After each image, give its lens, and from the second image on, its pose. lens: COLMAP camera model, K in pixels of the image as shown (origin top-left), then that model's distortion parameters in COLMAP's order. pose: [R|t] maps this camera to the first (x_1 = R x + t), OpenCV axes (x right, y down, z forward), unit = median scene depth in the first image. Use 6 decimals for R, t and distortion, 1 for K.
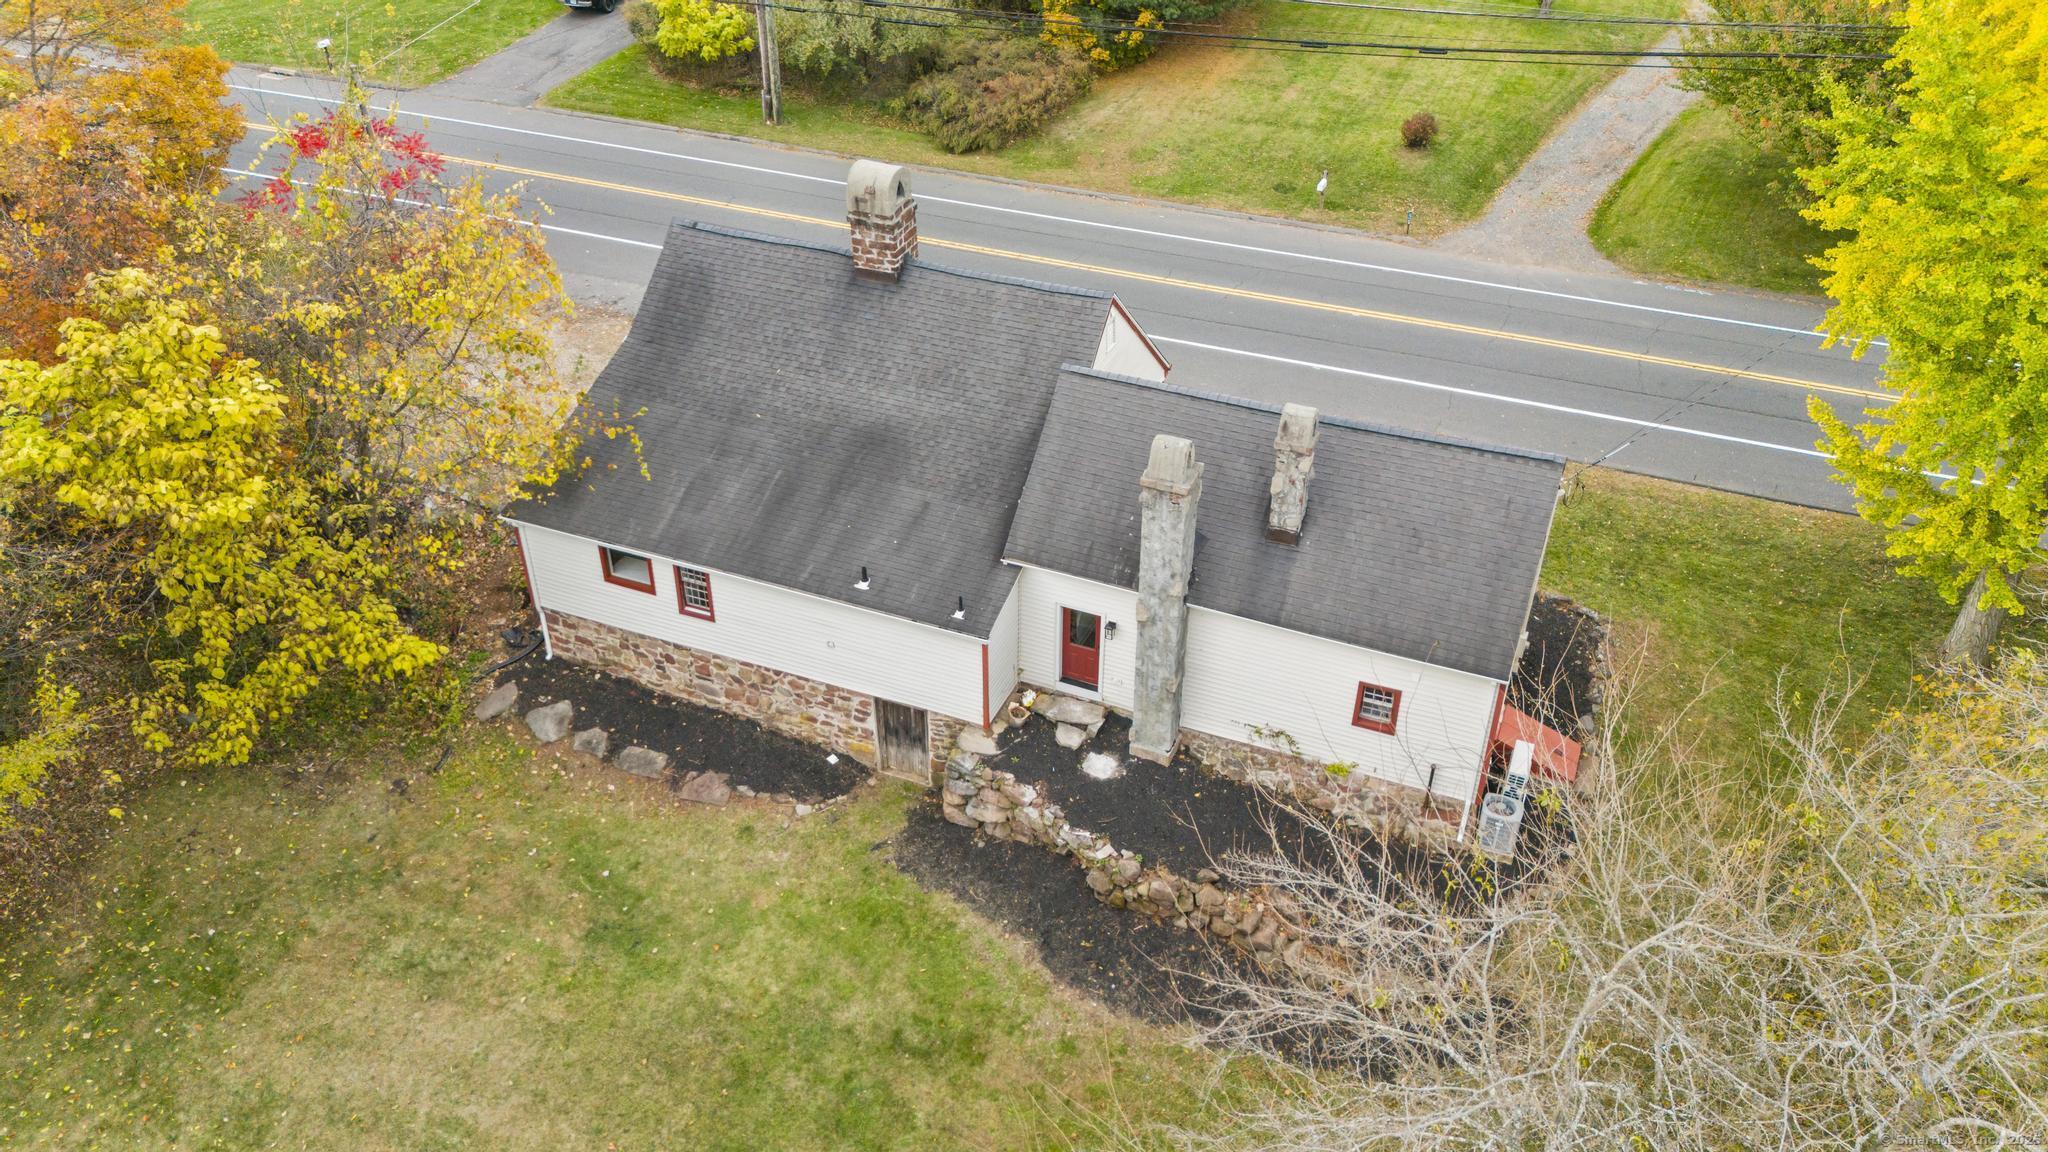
lens RADIAL K [[1535.5, 0, 1021.8], [0, 1535.5, 581.5], [0, 0, 1]] dist [0.037489, -0.028804]
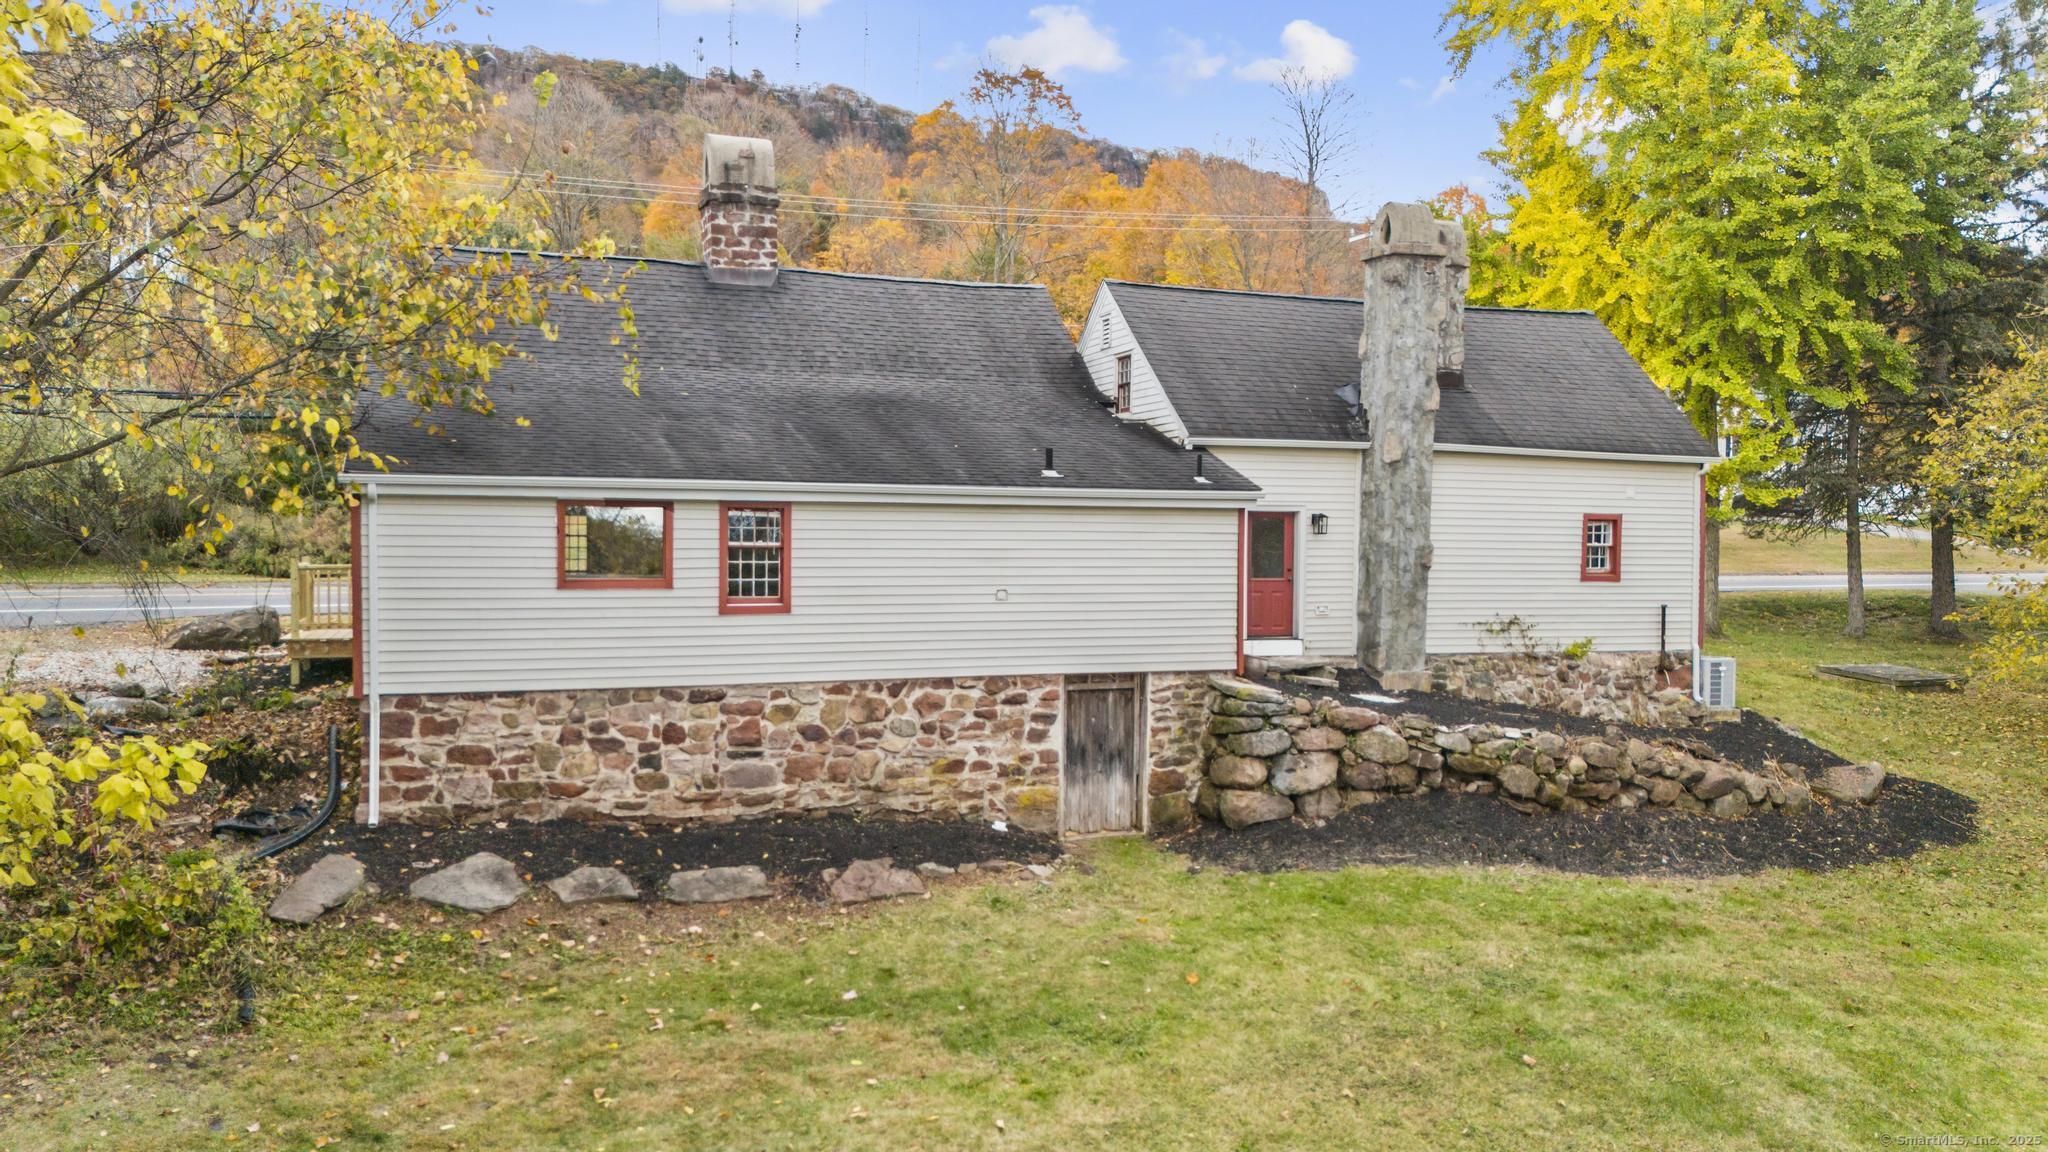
lens RADIAL K [[1535.5, 0, 1022.9], [0, 1535.5, 569.8], [0, 0, 1]] dist [0.037489, -0.028804]
pose [[0.731007, -0.008630, 0.682315, -0.530008], [0.382314, 0.833421, -0.399055, 0.277718], [-0.565212, 0.552571, 0.612536, 0.582788]]
